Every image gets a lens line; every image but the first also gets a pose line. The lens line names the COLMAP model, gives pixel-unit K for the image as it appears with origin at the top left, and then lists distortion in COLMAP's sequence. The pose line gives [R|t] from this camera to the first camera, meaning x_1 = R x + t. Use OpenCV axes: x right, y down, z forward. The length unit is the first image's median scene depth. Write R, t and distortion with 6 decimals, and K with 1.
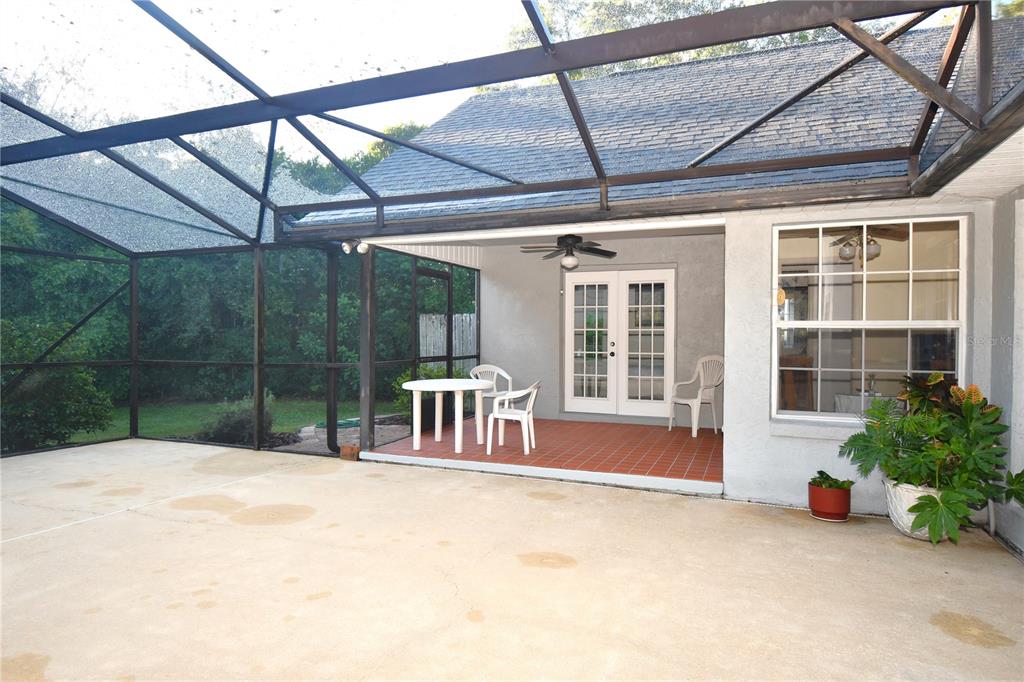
lens RADIAL K [[601.2, 0, 512.0], [0, 601.2, 341.0], [0, 0, 1]] dist [0.002782, -0.000073]
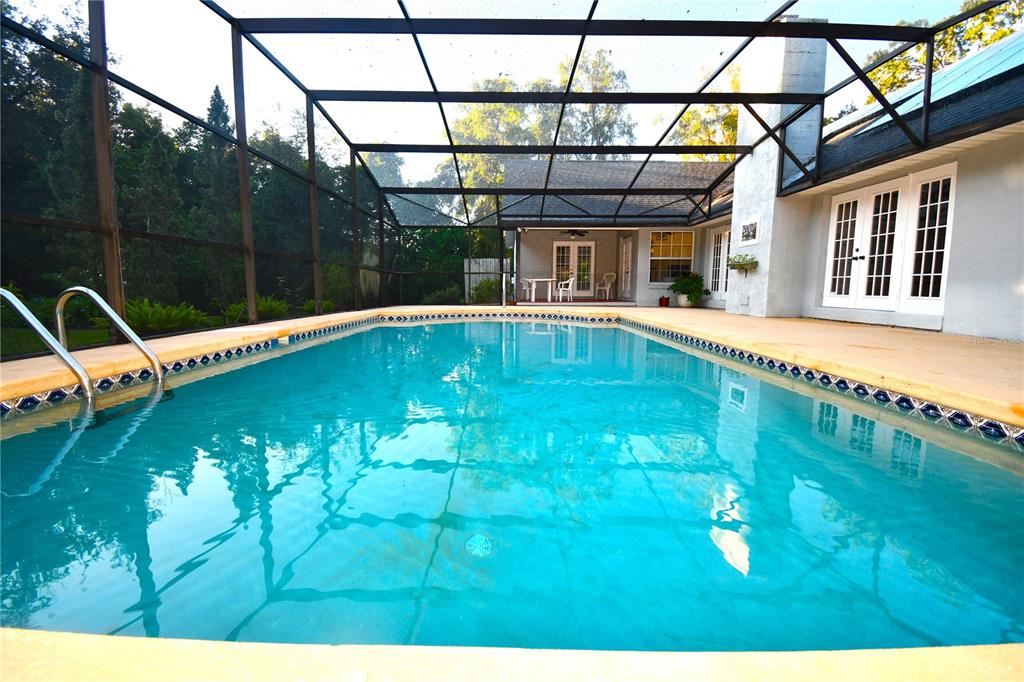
lens RADIAL K [[451.9, 0, 508.6], [0, 451.9, 341.8], [0, 0, 1]] dist [0.012013, -0.017842]
pose [[0.929077, -0.048876, 0.366643, -1.631722], [0.008496, 0.993789, 0.110952, 0.193103], [-0.369789, -0.099968, 0.923722, -1.491997]]
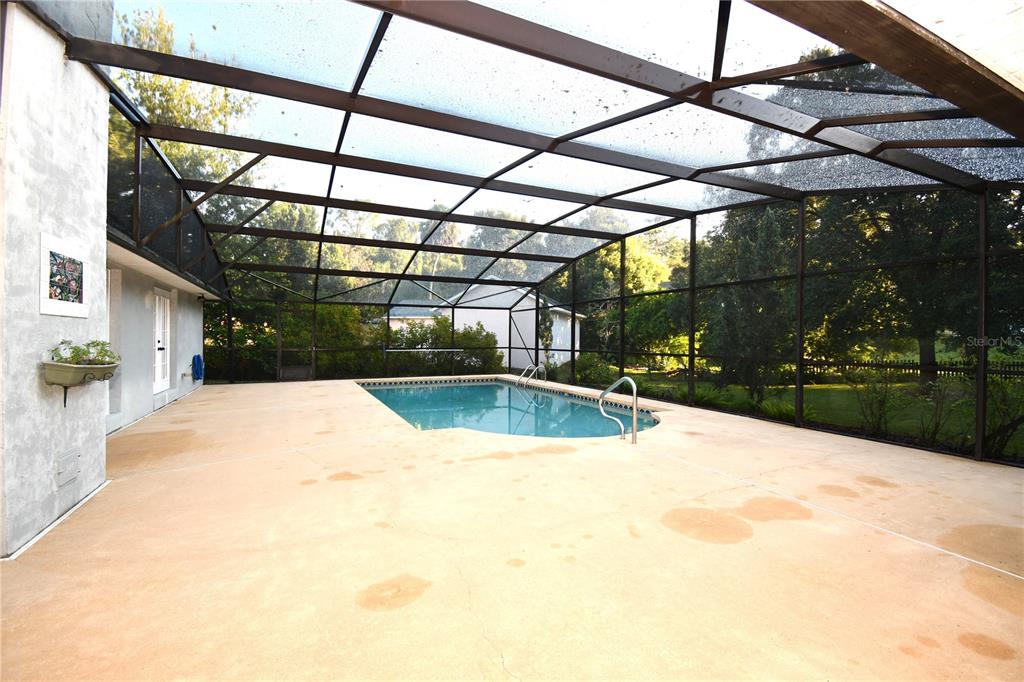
lens RADIAL K [[444.6, 0, 507.8], [0, 444.6, 340.1], [0, 0, 1]] dist [0.011116, -0.018993]
pose [[-0.686284, -0.008731, -0.727282, 0.339418], [-0.021251, 0.999742, 0.008051, 0.000050], [0.727023, 0.020980, -0.686292, 1.282767]]
